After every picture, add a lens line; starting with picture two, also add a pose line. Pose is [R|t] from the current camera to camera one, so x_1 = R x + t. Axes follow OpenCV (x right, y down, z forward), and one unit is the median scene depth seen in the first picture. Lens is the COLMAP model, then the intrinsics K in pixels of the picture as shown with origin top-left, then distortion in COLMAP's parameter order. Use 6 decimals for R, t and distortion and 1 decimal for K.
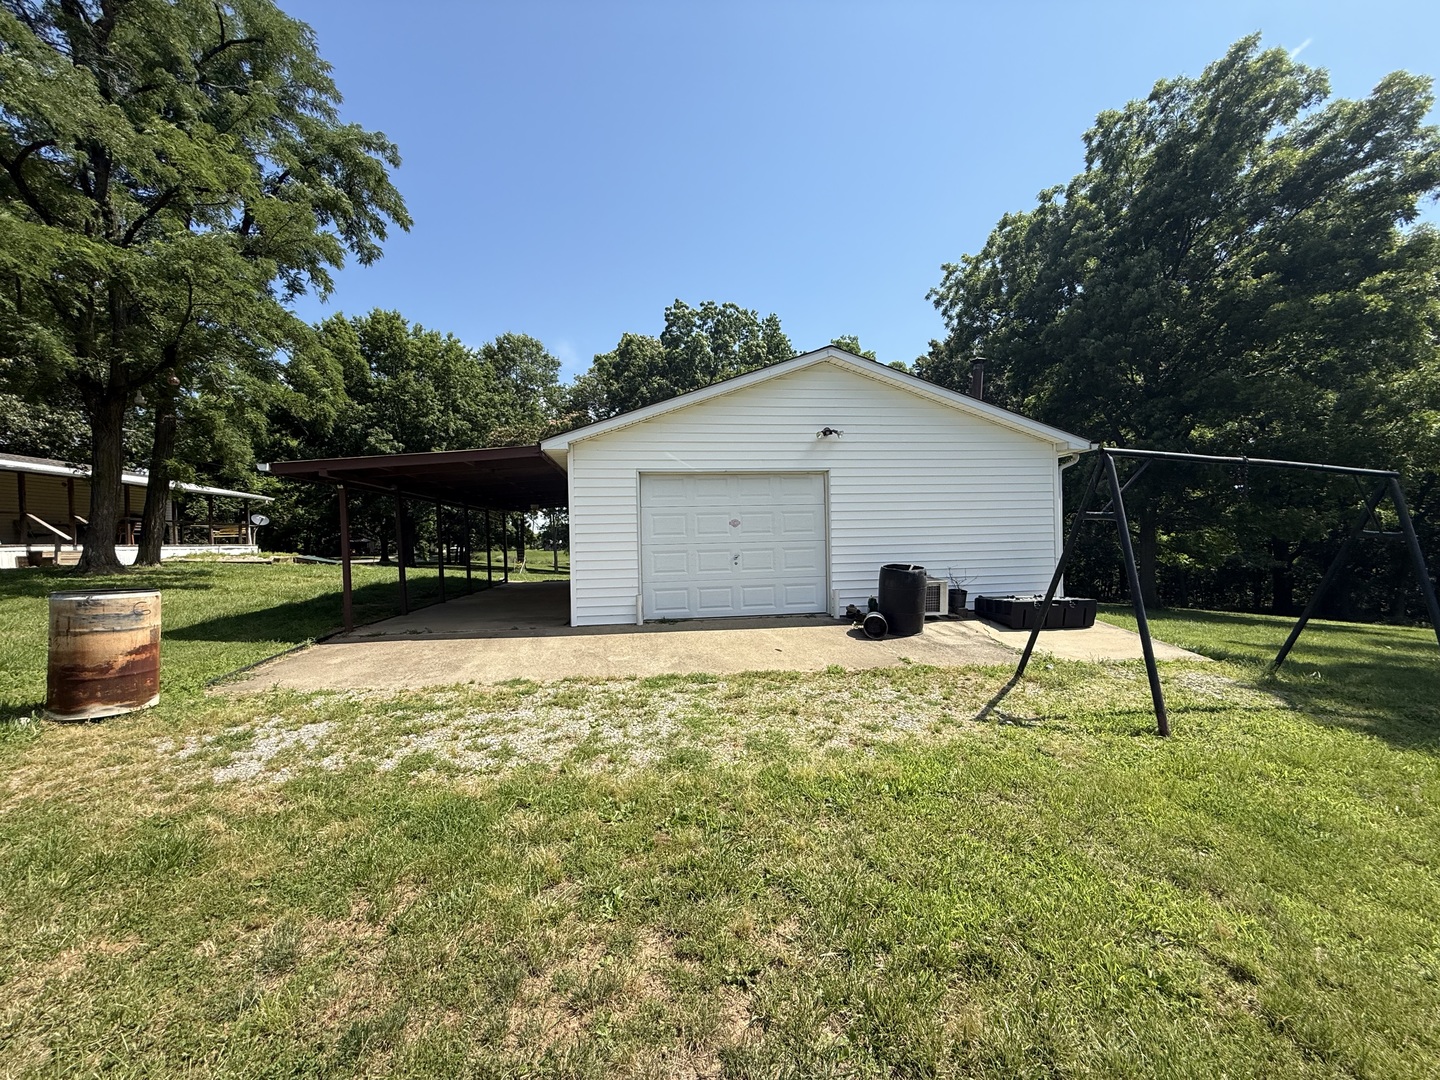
lens RADIAL K [[581.9, 0, 712.5], [0, 581.9, 532.6], [0, 0, 1]] dist [0.001052, 0.000209]
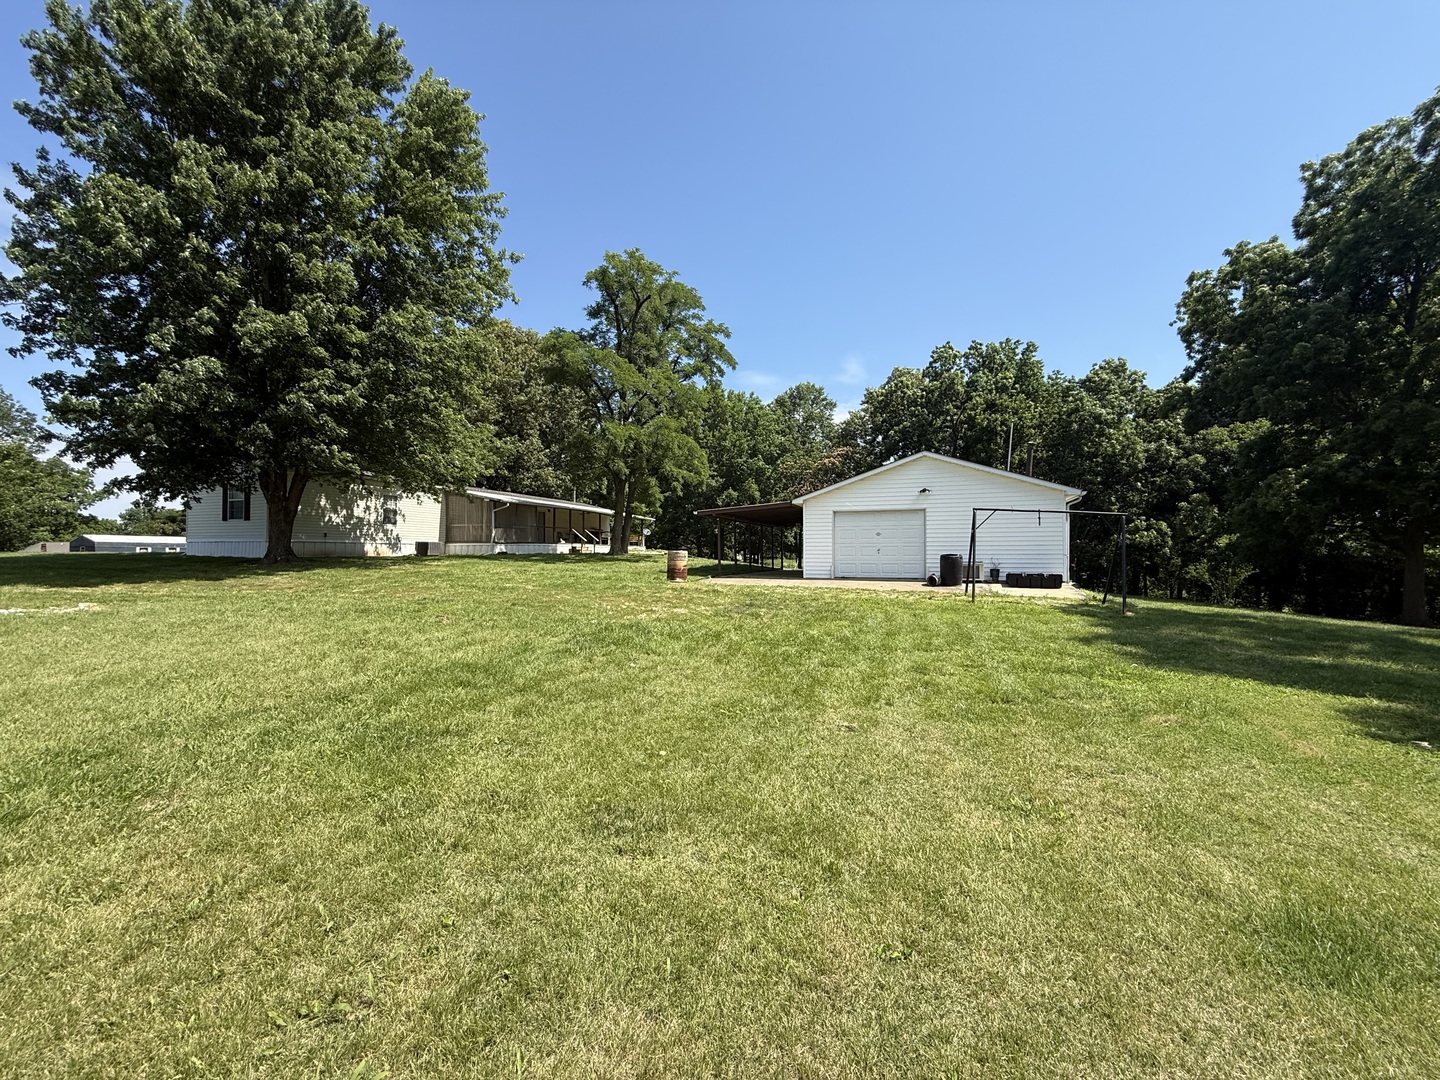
lens RADIAL K [[581.9, 0, 718.4], [0, 581.9, 540.0], [0, 0, 1]] dist [0.001052, 0.000209]
pose [[0.890590, 0.011415, -0.454664, 0.408819], [-0.016507, 0.999838, -0.007232, 0.025942], [0.454507, 0.013946, 0.890634, -0.990980]]
